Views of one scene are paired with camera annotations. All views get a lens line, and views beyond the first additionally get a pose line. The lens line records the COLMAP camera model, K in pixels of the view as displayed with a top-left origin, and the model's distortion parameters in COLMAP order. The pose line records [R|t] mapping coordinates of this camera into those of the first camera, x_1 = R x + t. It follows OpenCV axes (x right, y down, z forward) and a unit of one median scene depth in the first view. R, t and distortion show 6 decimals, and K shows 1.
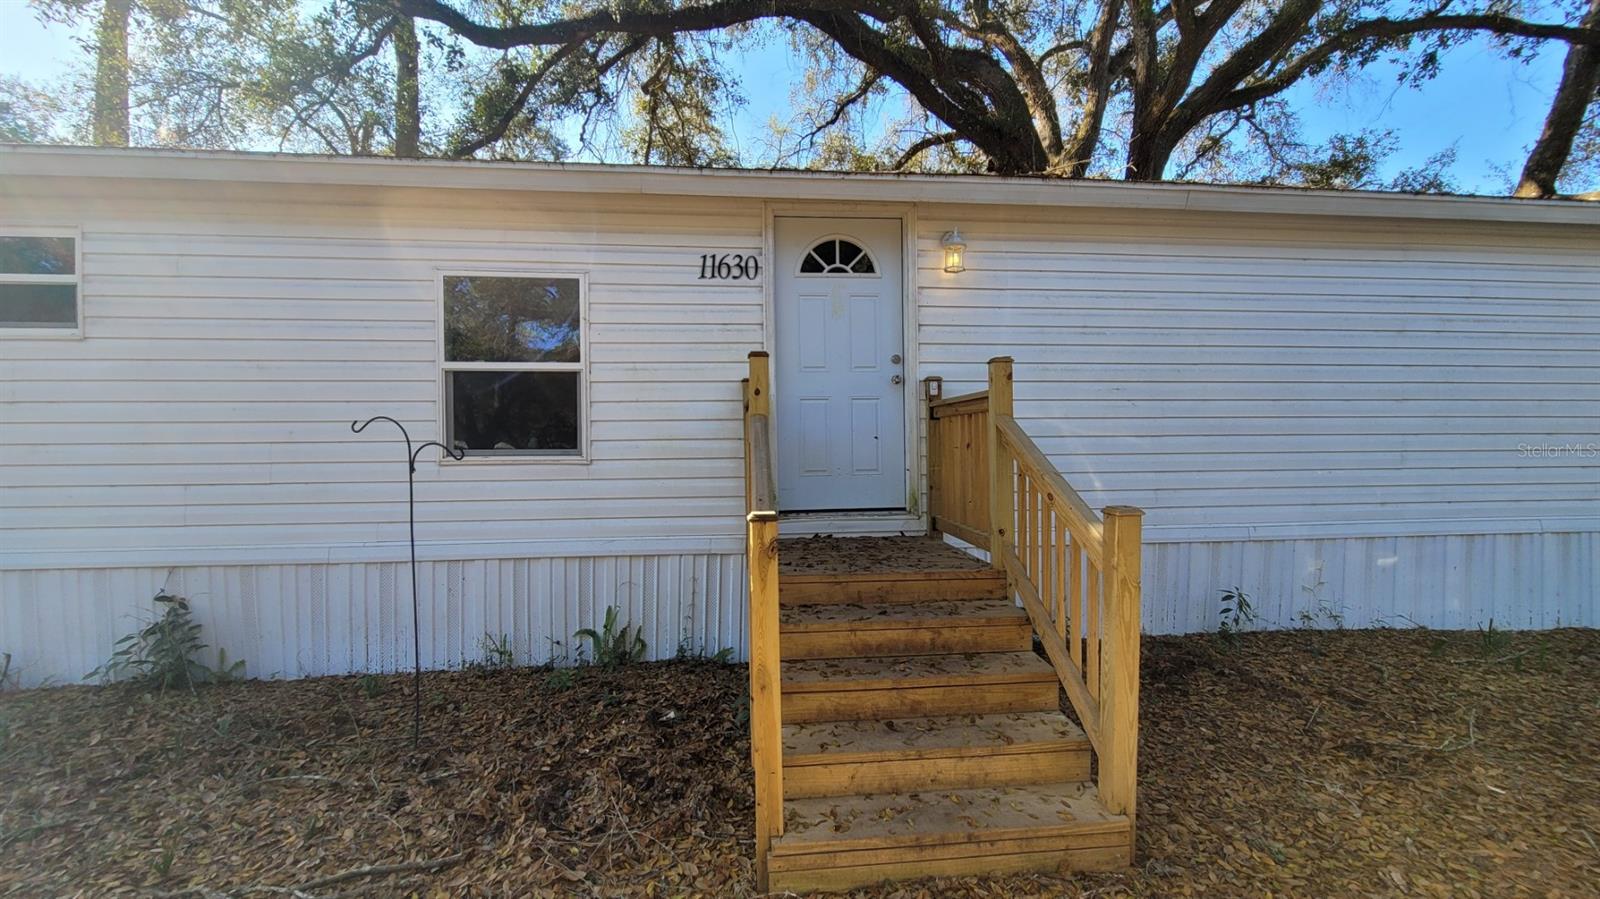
lens RADIAL K [[648.2, 0, 801.5], [0, 648.2, 443.3], [0, 0, 1]] dist [-0.000192, -0.000074]
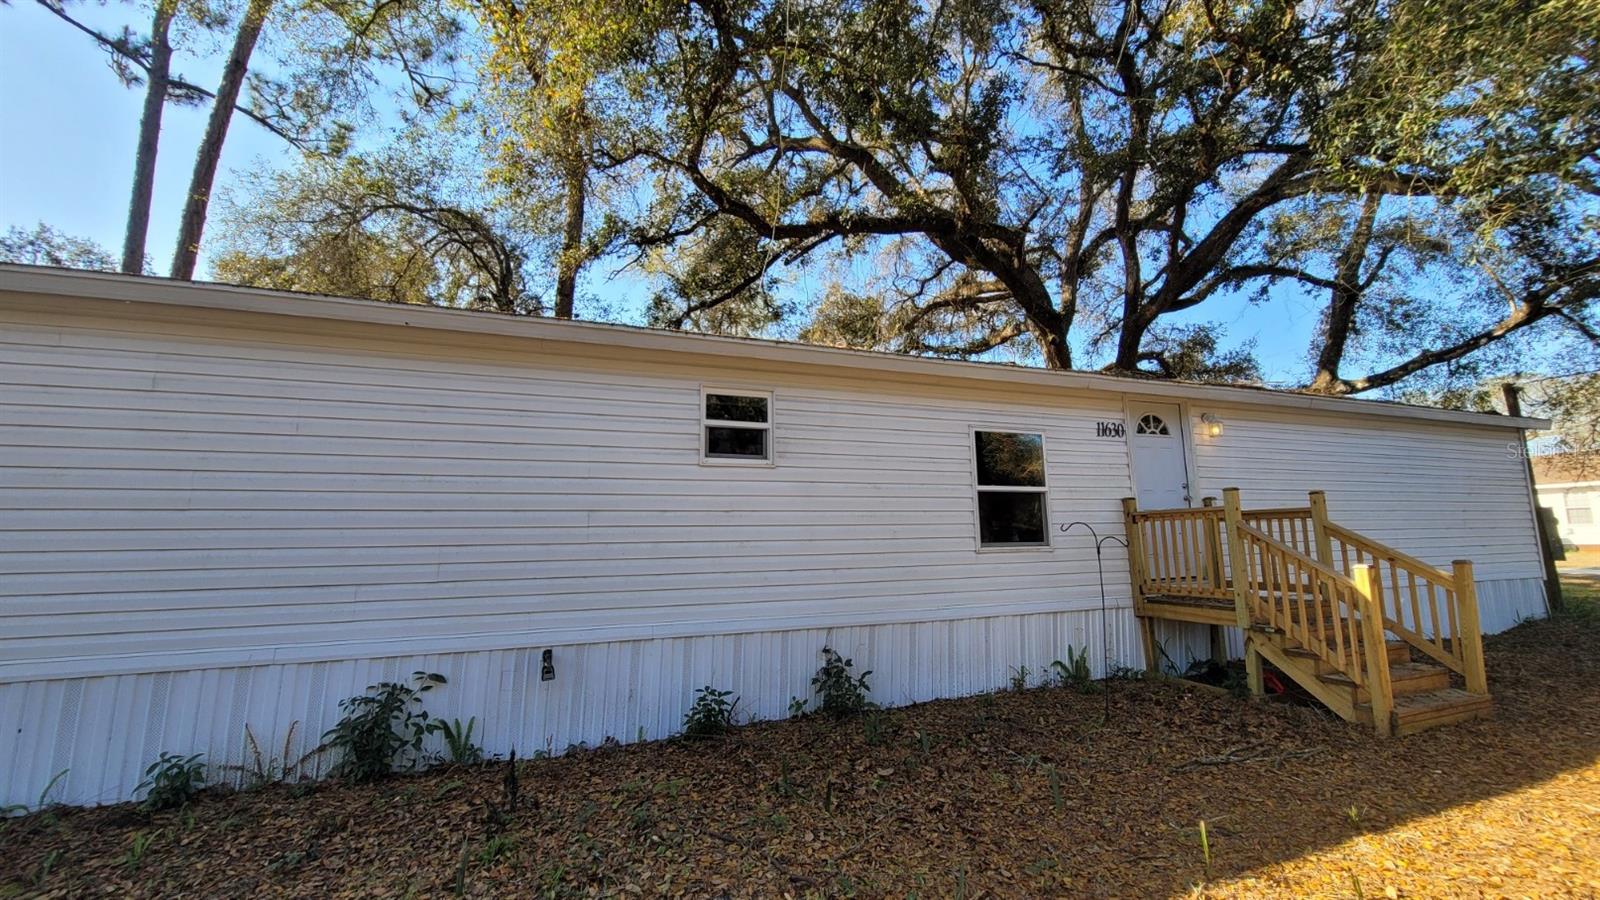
lens RADIAL K [[648.2, 0, 802.4], [0, 648.2, 440.7], [0, 0, 1]] dist [-0.000192, -0.000074]
pose [[0.964015, 0.032010, 0.263915, -1.330628], [0.009584, 0.987895, -0.154827, 0.005036], [-0.265676, 0.151785, 0.952039, -0.373435]]
